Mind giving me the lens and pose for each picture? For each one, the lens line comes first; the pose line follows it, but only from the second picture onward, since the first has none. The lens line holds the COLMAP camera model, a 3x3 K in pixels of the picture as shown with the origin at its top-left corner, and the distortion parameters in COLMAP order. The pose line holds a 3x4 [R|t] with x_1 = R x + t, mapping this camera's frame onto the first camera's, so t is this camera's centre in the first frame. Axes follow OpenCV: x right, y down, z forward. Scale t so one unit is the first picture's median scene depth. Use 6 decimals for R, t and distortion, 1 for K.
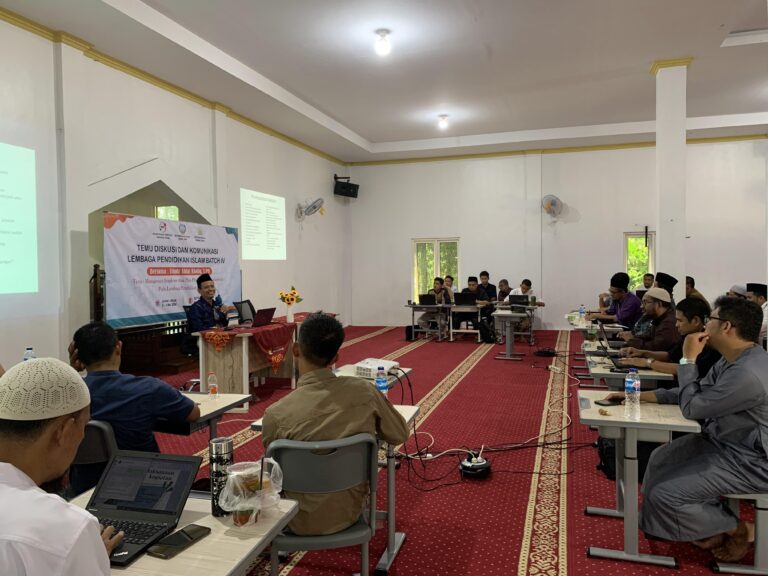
lens RADIAL K [[584.4, 0, 382.3], [0, 584.4, 281.2], [0, 0, 1]] dist [0.046424, -0.058214]
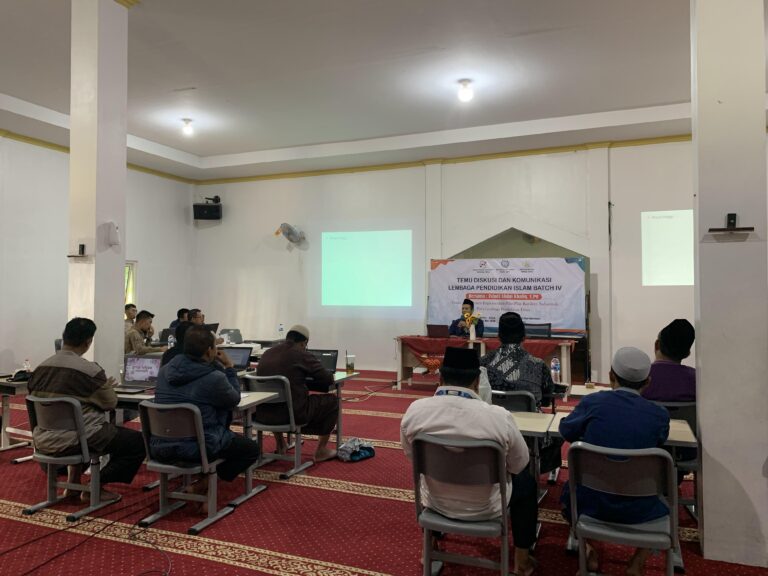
lens RADIAL K [[584.4, 0, 385.3], [0, 584.4, 285.7], [0, 0, 1]] dist [0.046424, -0.058214]
pose [[-0.081514, -0.006674, -0.996650, 0.919470], [-0.025819, 0.999656, -0.004582, -0.026360], [0.996338, 0.025359, -0.081658, 0.793599]]
